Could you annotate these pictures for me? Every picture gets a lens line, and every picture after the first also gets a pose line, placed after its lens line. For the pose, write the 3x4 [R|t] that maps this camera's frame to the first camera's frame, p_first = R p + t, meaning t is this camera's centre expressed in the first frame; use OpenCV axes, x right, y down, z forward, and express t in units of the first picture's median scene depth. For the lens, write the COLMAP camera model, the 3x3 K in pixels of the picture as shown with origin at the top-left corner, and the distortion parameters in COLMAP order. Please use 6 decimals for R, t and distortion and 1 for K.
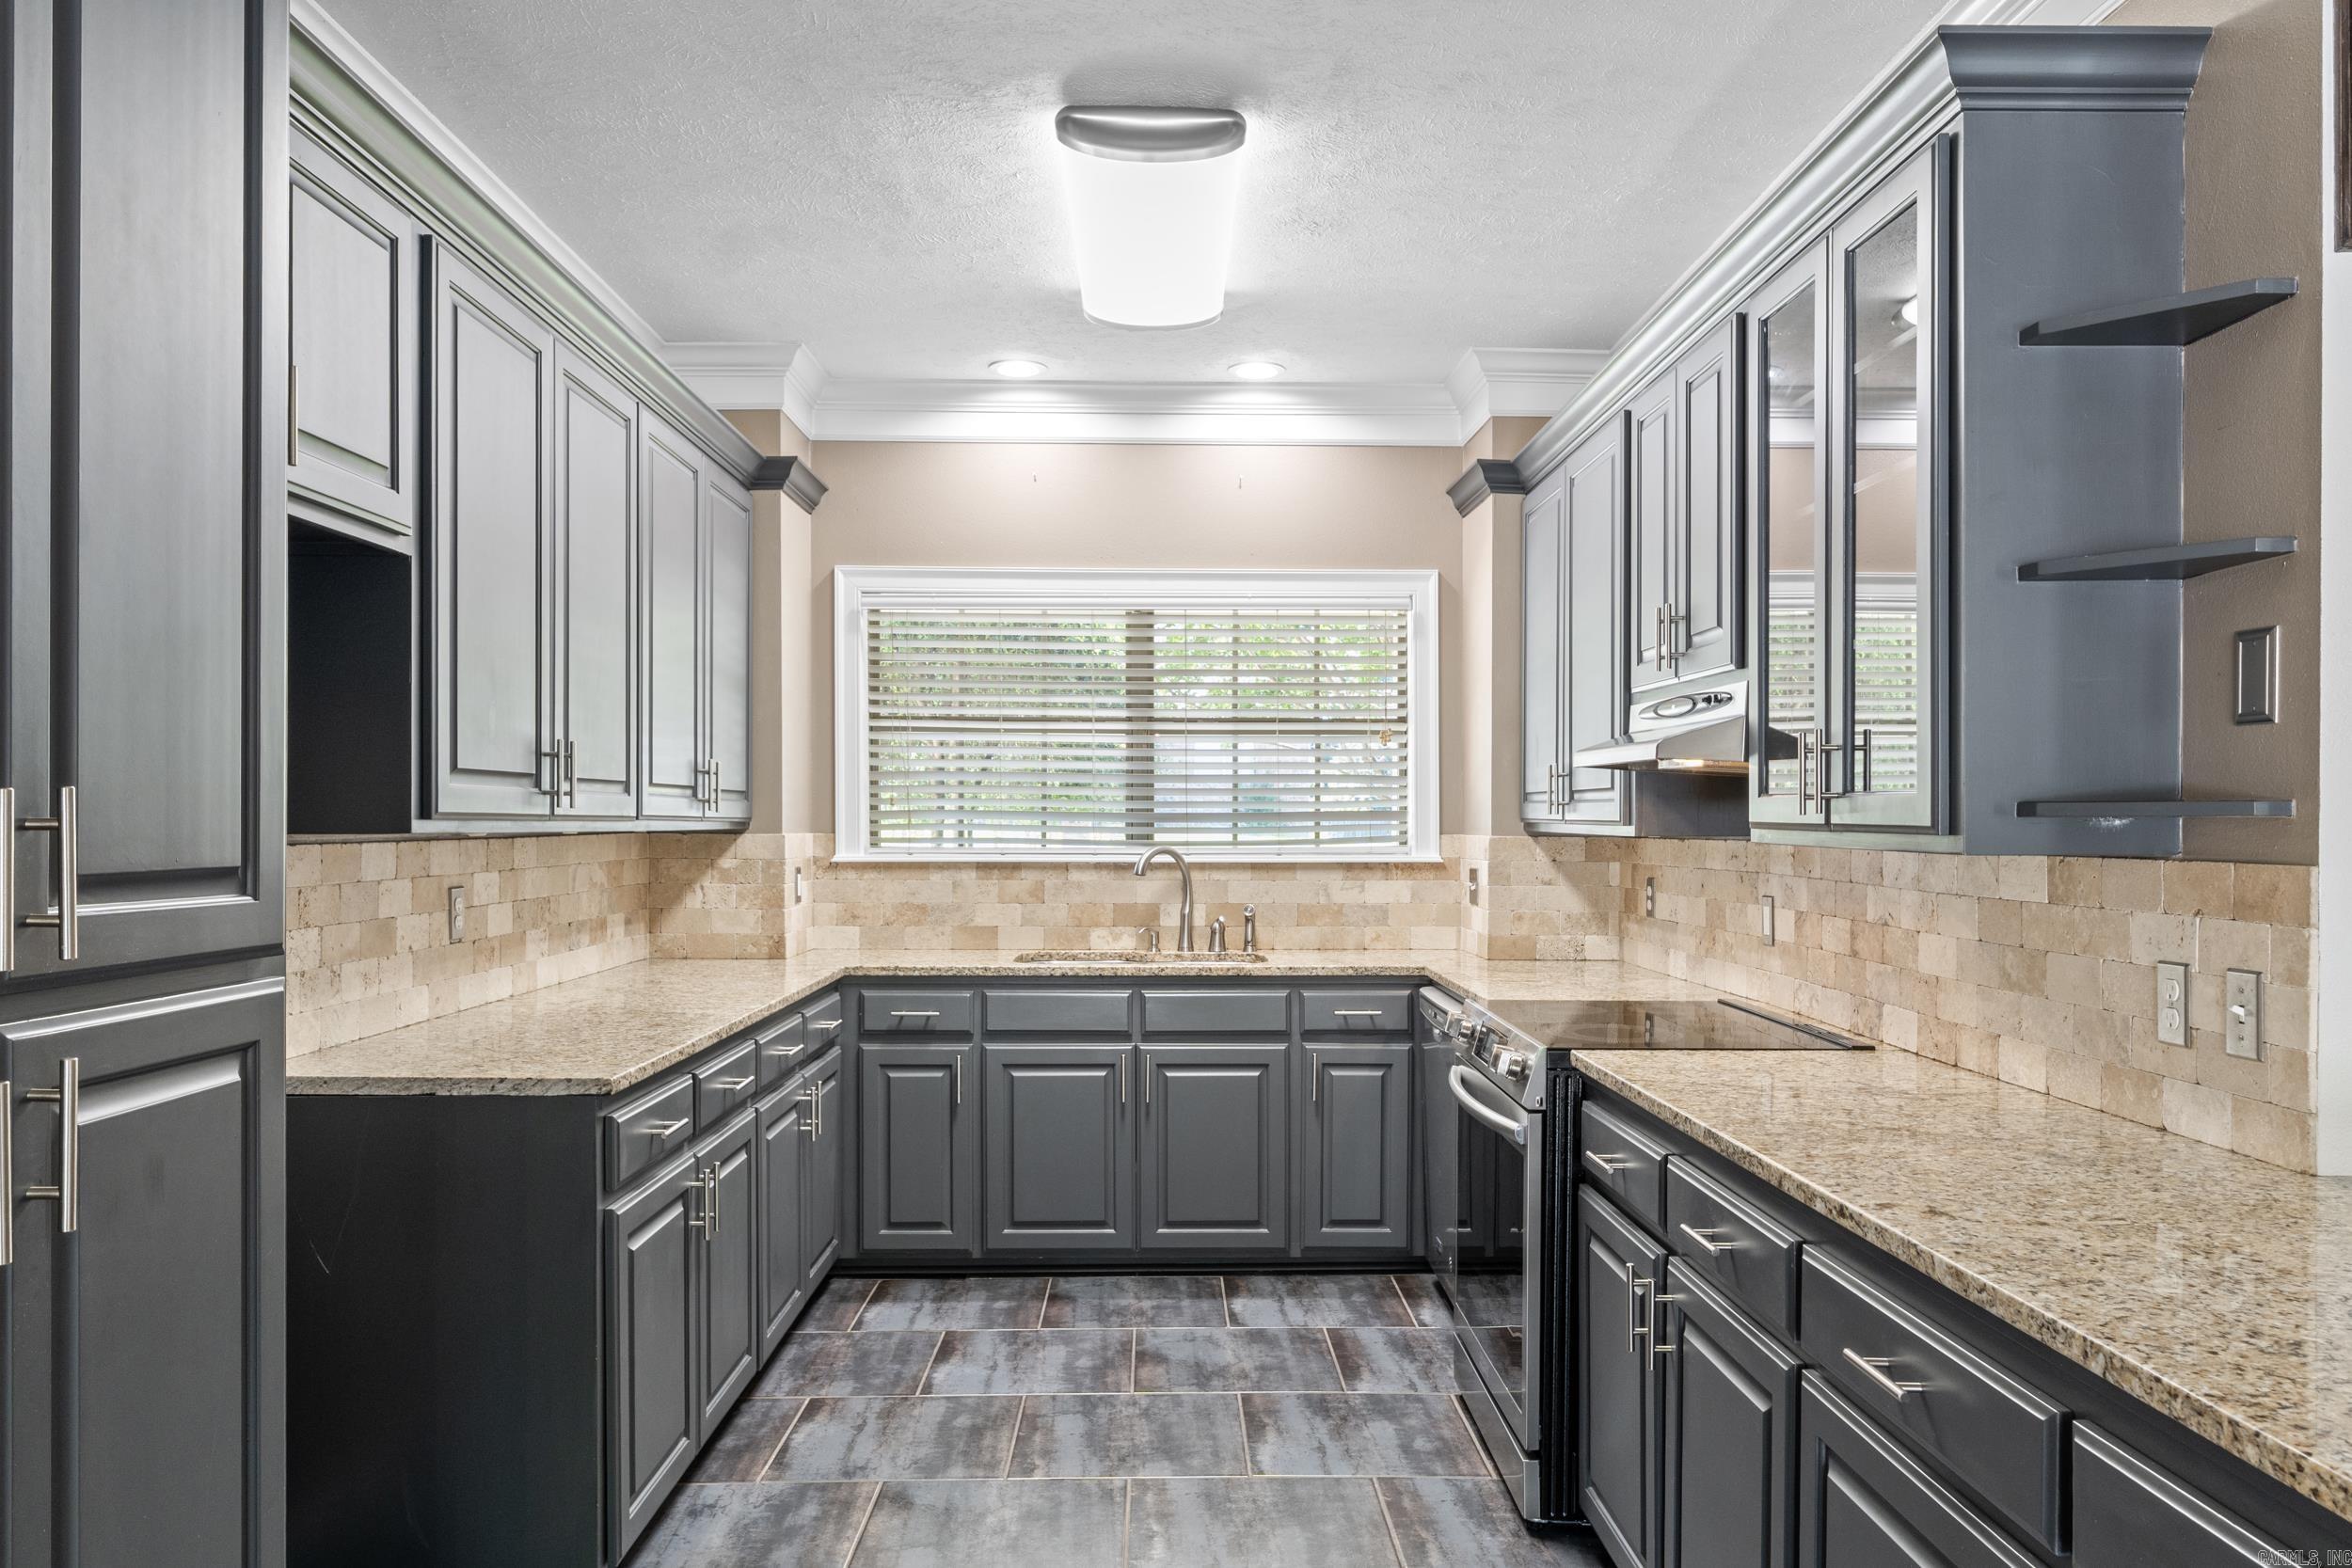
lens RADIAL K [[1552.3, 0, 1177.0], [0, 1552.3, 800.7], [0, 0, 1]] dist [0.007954, -0.001128]
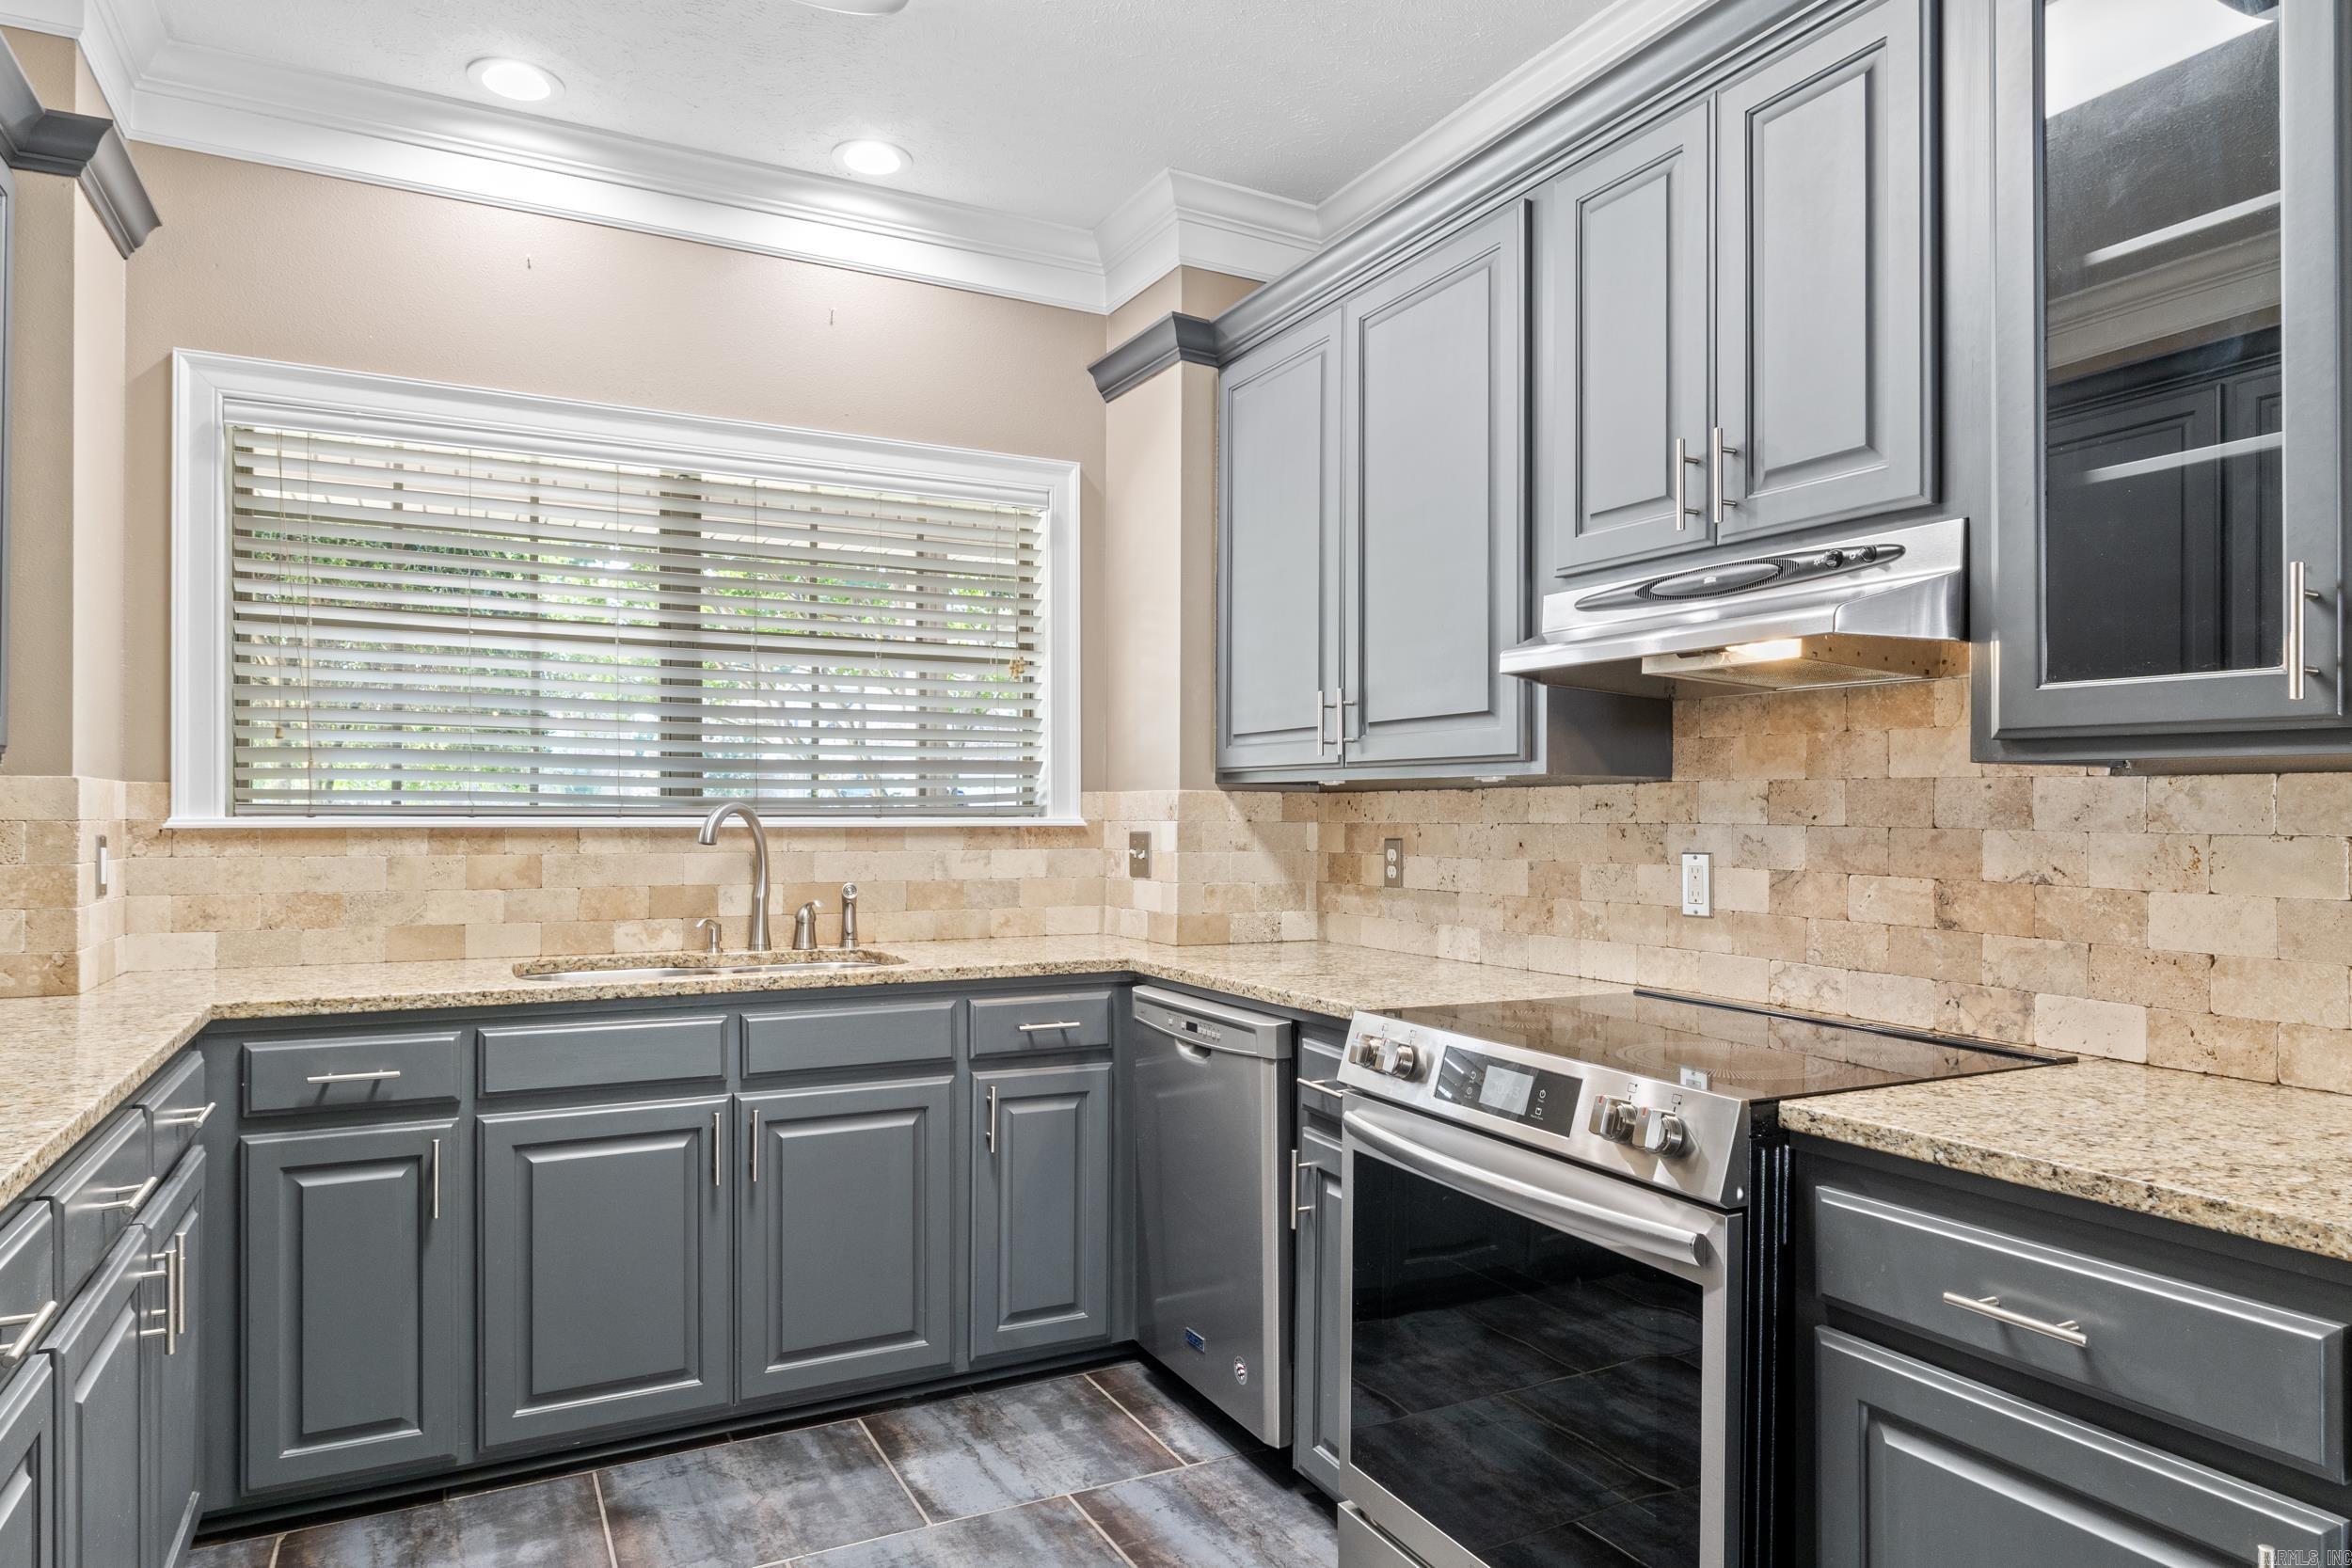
lens RADIAL K [[1399.1, 0, 1175.5], [0, 1399.1, 791.1], [0, 0, 1]] dist [-0.002574, -0.002492]
pose [[0.897892, 0.007813, 0.440147, -0.120363], [-0.007579, 0.999969, -0.002288, 0.026161], [-0.440151, -0.001282, 0.897923, 0.374765]]
